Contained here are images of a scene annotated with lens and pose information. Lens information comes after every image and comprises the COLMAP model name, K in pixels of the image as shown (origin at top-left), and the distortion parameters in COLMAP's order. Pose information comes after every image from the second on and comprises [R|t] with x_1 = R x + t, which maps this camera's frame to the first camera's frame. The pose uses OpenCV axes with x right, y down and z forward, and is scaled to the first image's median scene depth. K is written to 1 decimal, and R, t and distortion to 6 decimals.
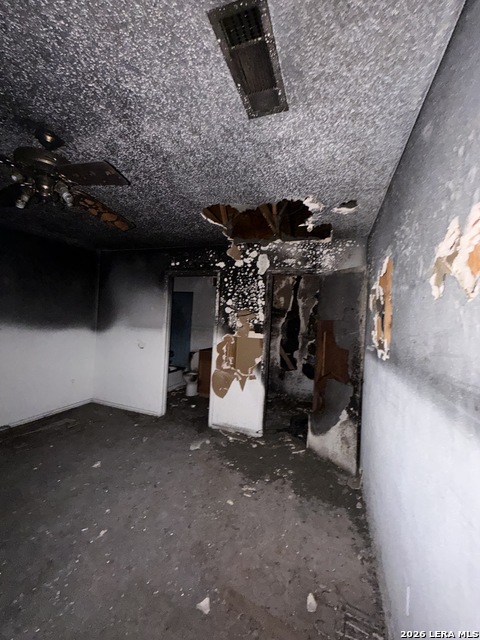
lens RADIAL K [[255.7, 0, 239.7], [0, 255.7, 317.7], [0, 0, 1]] dist [-0.000335, -0.000064]
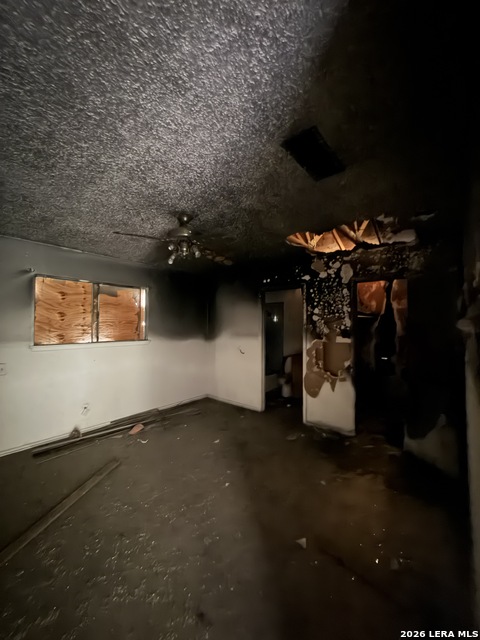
lens RADIAL K [[255.7, 0, 239.7], [0, 255.7, 317.7], [0, 0, 1]] dist [-0.000335, -0.000064]
pose [[0.935919, -0.057173, -0.347545, 0.033700], [0.048373, 0.998252, -0.033954, -0.009484], [0.348879, 0.014967, 0.937048, -0.151867]]
